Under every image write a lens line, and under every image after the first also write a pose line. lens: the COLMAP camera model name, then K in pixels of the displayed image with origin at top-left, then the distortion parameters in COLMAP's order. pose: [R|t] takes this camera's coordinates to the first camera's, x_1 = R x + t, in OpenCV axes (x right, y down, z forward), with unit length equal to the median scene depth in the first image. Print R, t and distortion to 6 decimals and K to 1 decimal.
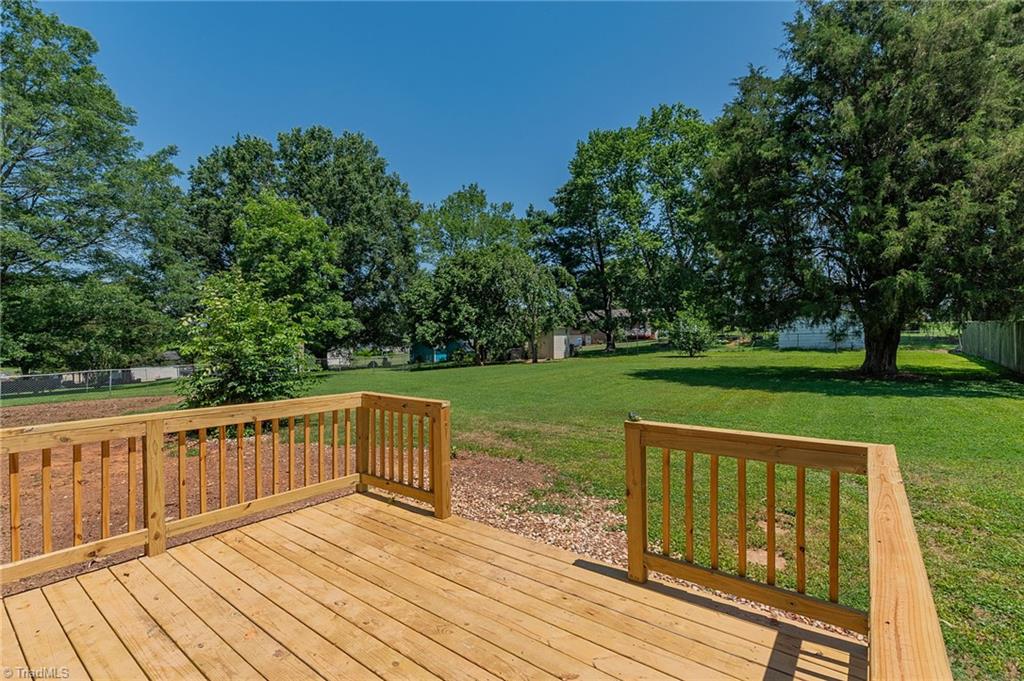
lens RADIAL K [[459.5, 0, 507.8], [0, 459.5, 342.0], [0, 0, 1]] dist [-0.014902, 0.000500]
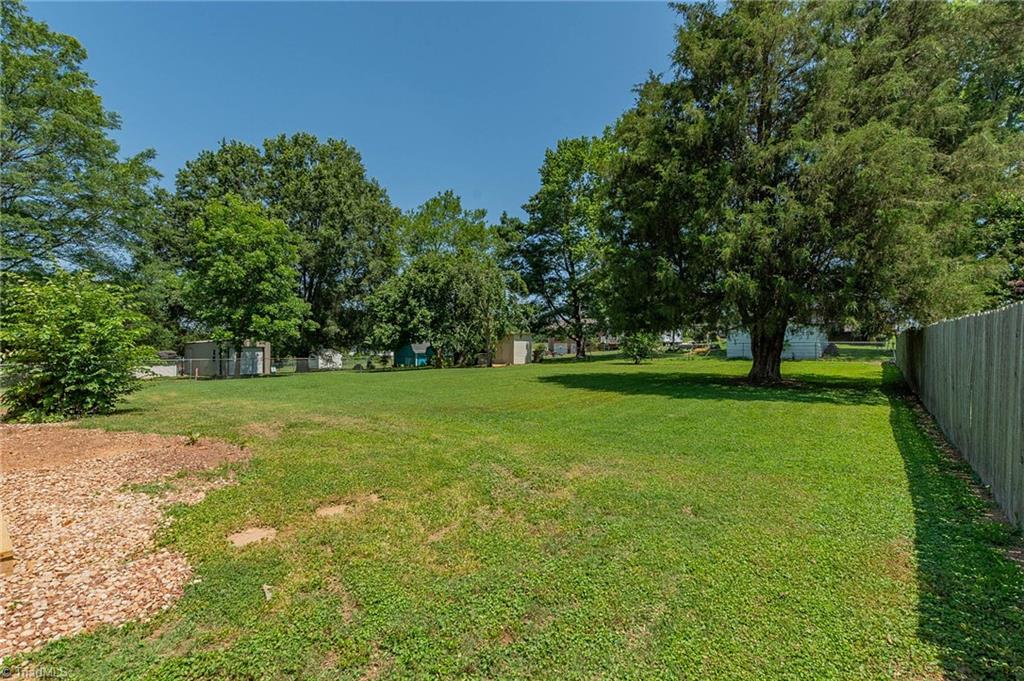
lens RADIAL K [[459.5, 0, 521.3], [0, 459.5, 344.4], [0, 0, 1]] dist [-0.014902, 0.000500]
pose [[0.999483, 0.022220, -0.023219, 0.131748], [-0.022584, 0.999624, -0.015534, 0.008147], [0.022865, 0.016051, 0.999610, -0.003660]]
